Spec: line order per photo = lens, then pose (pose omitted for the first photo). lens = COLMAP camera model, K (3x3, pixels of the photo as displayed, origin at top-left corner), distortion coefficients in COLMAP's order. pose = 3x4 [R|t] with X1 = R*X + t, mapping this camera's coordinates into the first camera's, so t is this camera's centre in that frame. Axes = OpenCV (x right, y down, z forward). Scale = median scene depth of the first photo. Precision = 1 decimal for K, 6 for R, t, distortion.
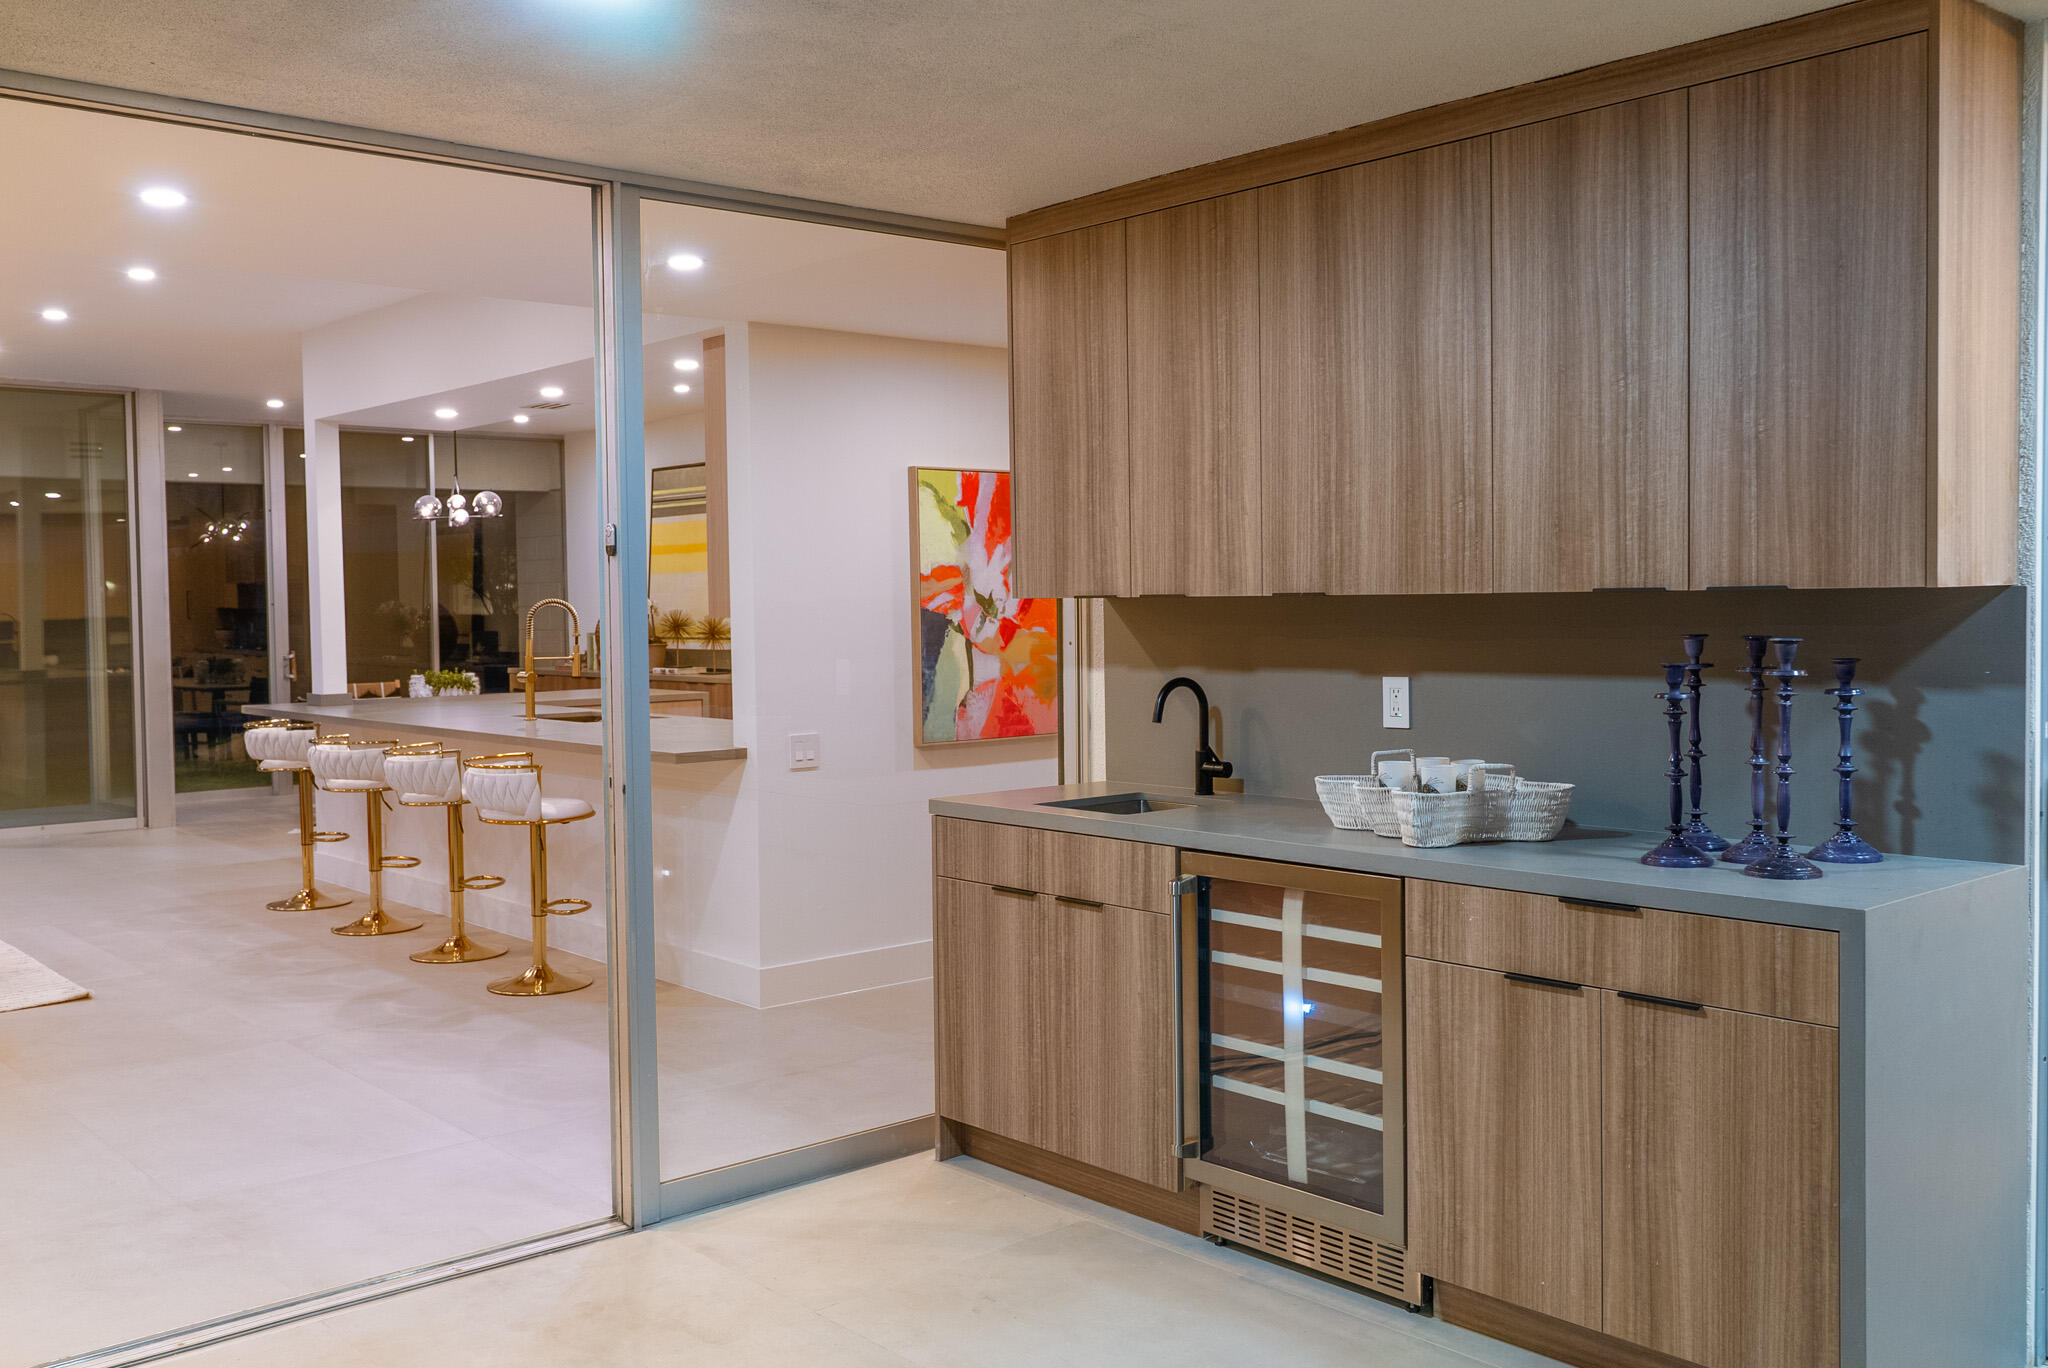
lens RADIAL K [[1849.5, 0, 1042.6], [0, 1849.5, 684.7], [0, 0, 1]] dist [0.013156, 0.016669]
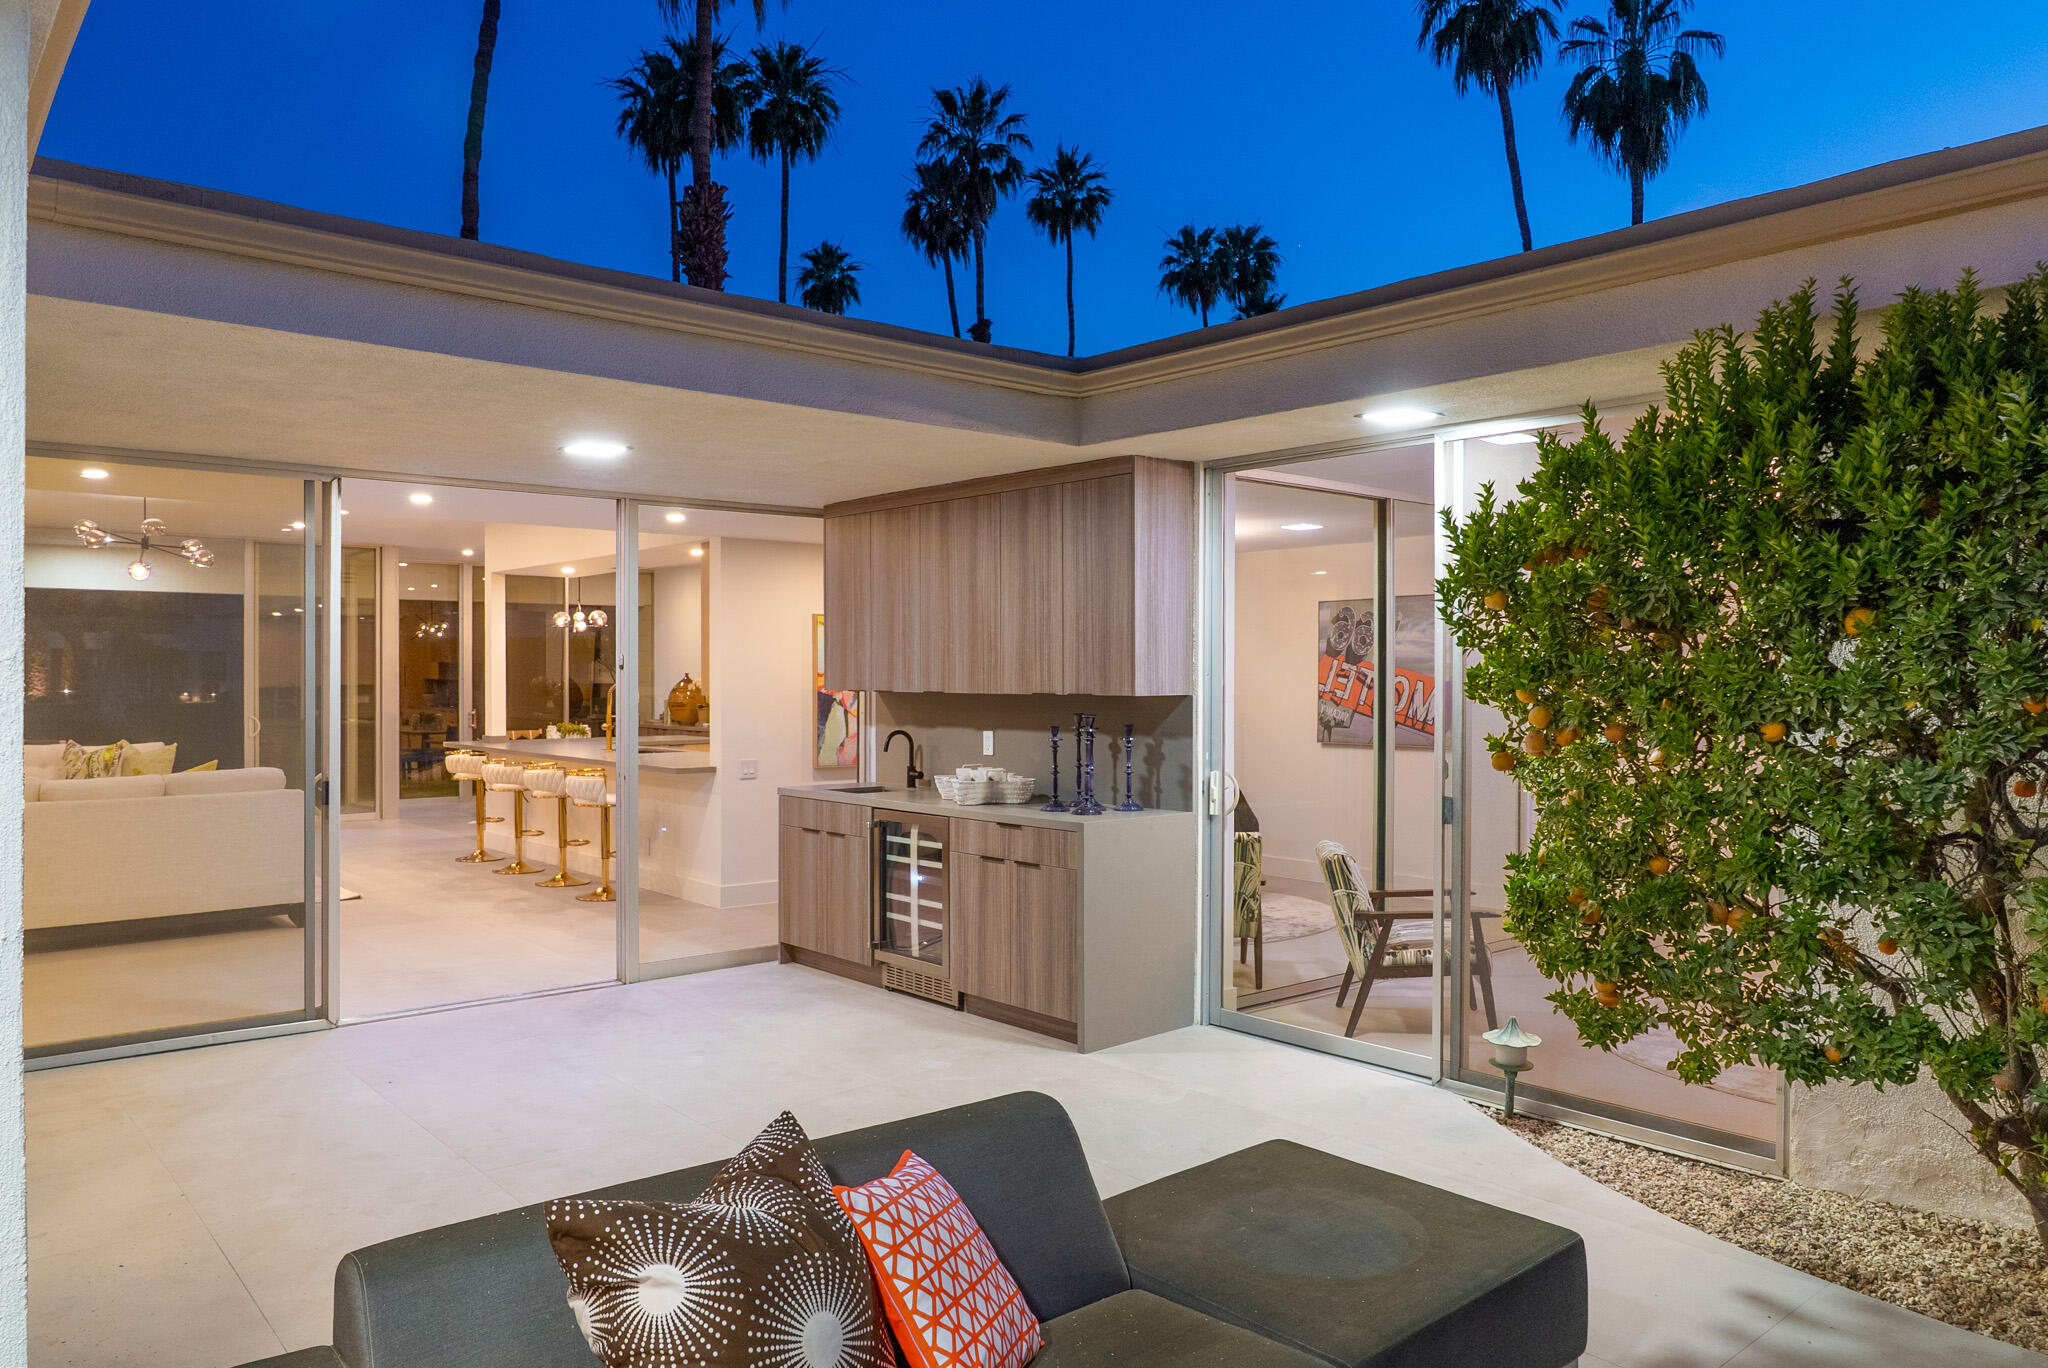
lens RADIAL K [[1399.1, 0, 1003.1], [0, 1399.1, 698.4], [0, 0, 1]] dist [-0.009665, 0.006203]
pose [[0.999647, 0.013954, -0.022619, 0.242419], [-0.014636, 0.999434, -0.030282, 0.006724], [0.022184, 0.030603, 0.999285, -0.601148]]
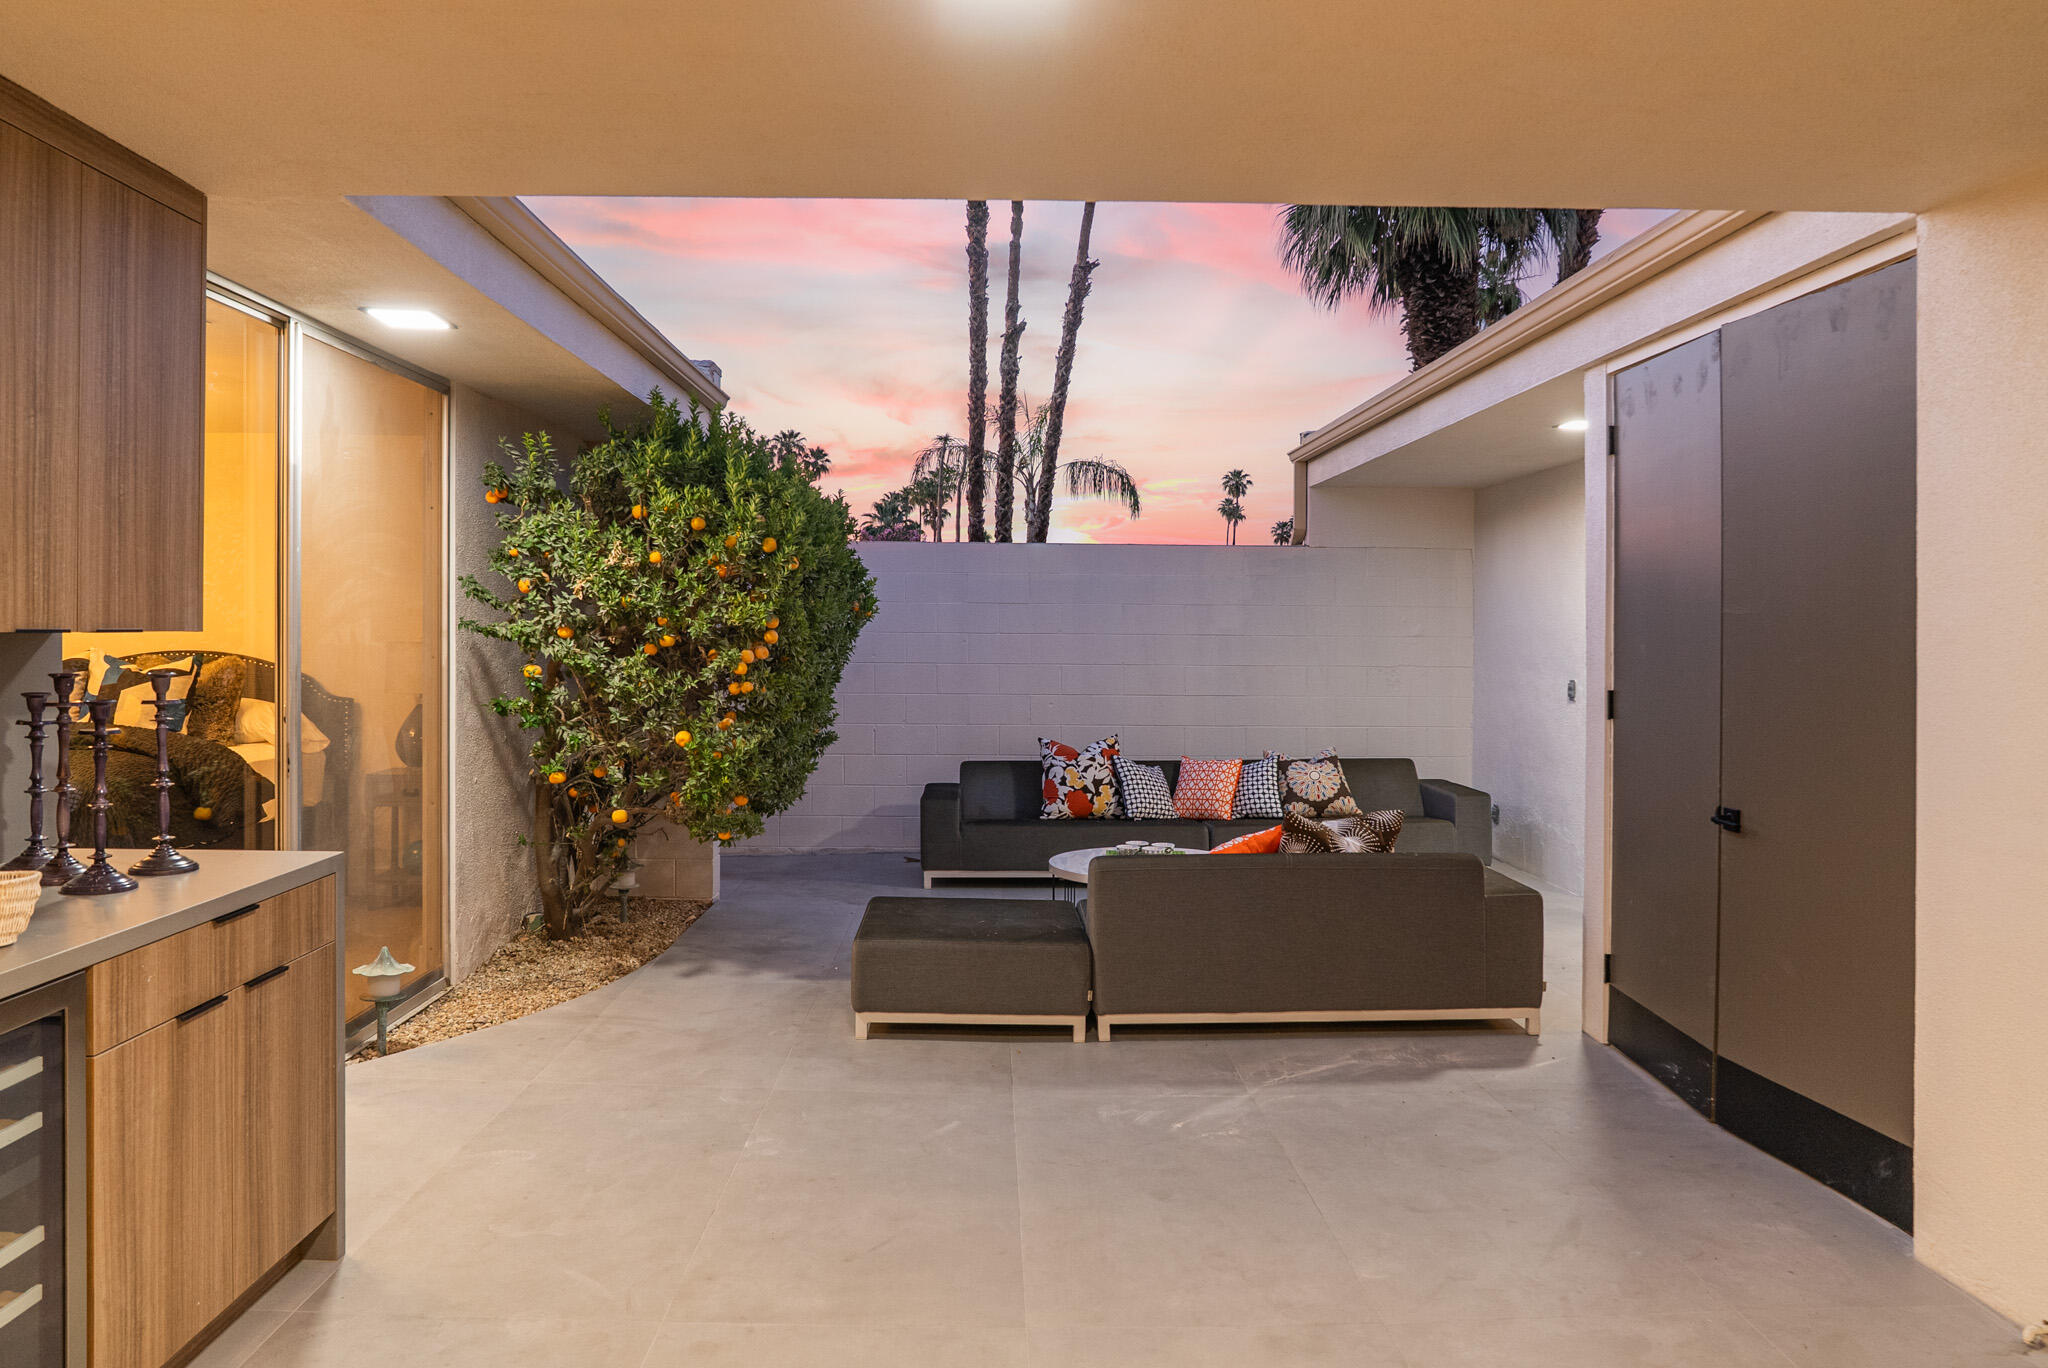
lens RADIAL K [[1399.1, 0, 868.5], [0, 1399.1, 599.7], [0, 0, 1]] dist [-0.009665, 0.006203]
pose [[-0.743248, 0.020536, 0.668701, -0.400020], [0.036516, 0.999284, 0.009899, -0.047246], [-0.668019, 0.031776, -0.743465, 0.999161]]
